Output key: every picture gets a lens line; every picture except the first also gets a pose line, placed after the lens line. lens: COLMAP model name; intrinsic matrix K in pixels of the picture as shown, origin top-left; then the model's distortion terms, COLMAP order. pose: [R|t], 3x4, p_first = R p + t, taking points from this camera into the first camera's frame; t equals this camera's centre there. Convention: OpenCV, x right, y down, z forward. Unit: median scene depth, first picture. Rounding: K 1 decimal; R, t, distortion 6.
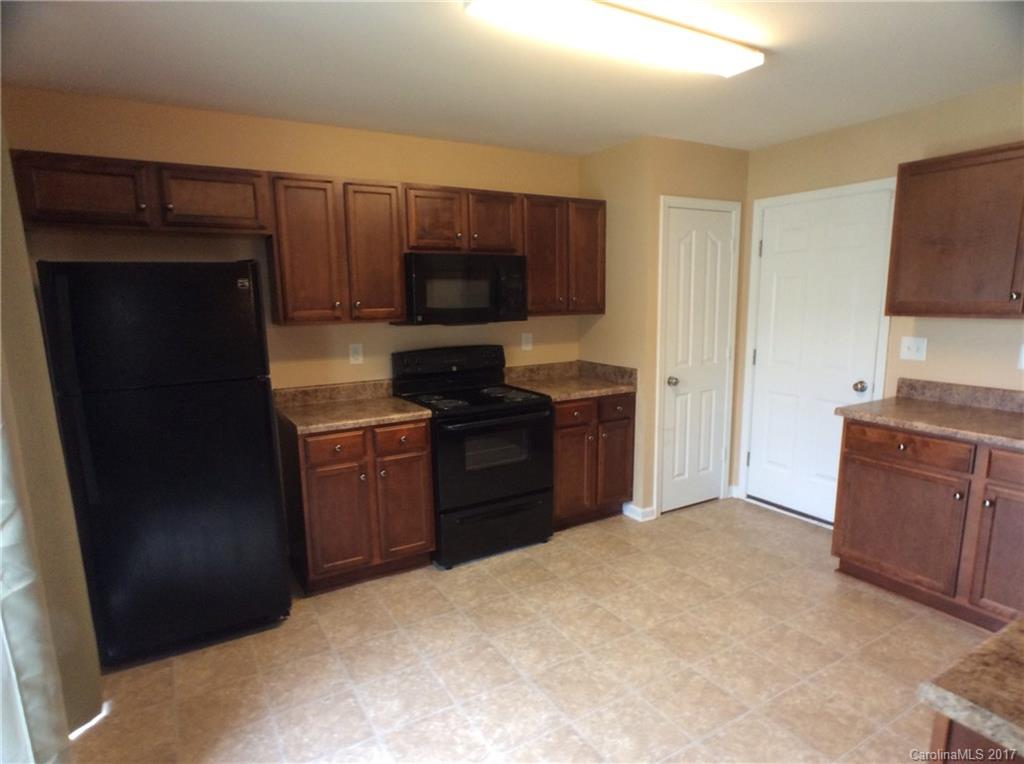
lens RADIAL K [[575.5, 0, 512.0], [0, 575.5, 382.0], [0, 0, 1]] dist [-0.034464, 0.011189]
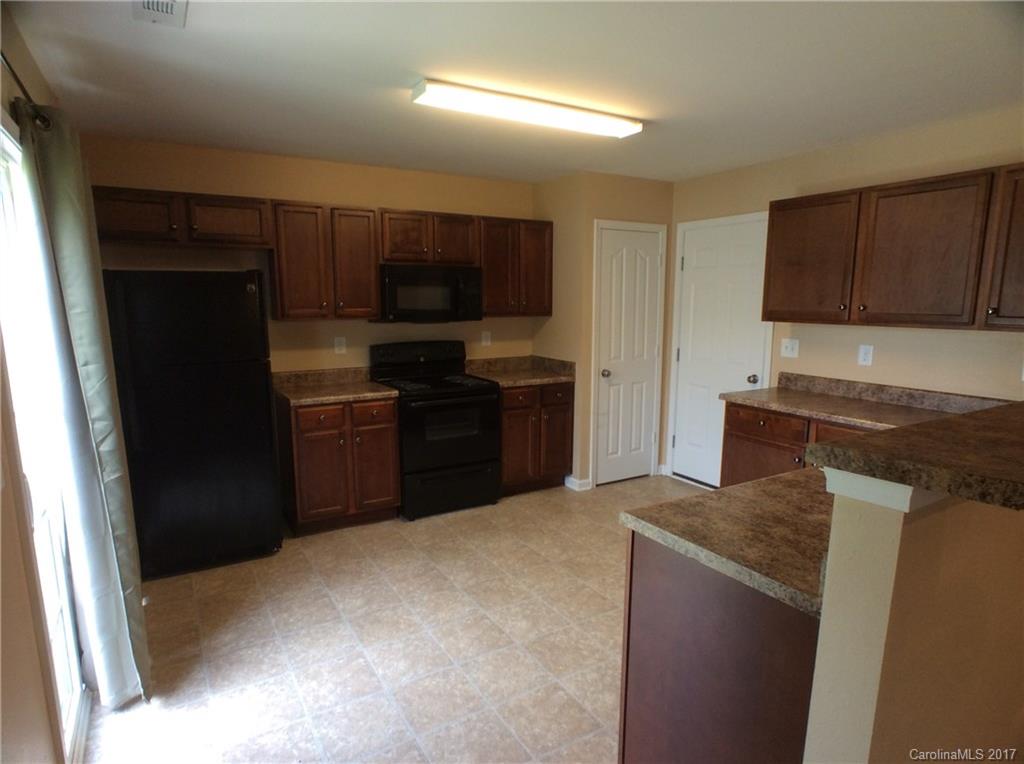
lens RADIAL K [[575.5, 0, 512.0], [0, 575.5, 382.0], [0, 0, 1]] dist [-0.034464, 0.011189]
pose [[0.999835, 0.016436, 0.007763, 0.094920], [-0.016398, 0.999853, -0.004912, 0.031994], [-0.007843, 0.004783, 0.999958, -0.246039]]
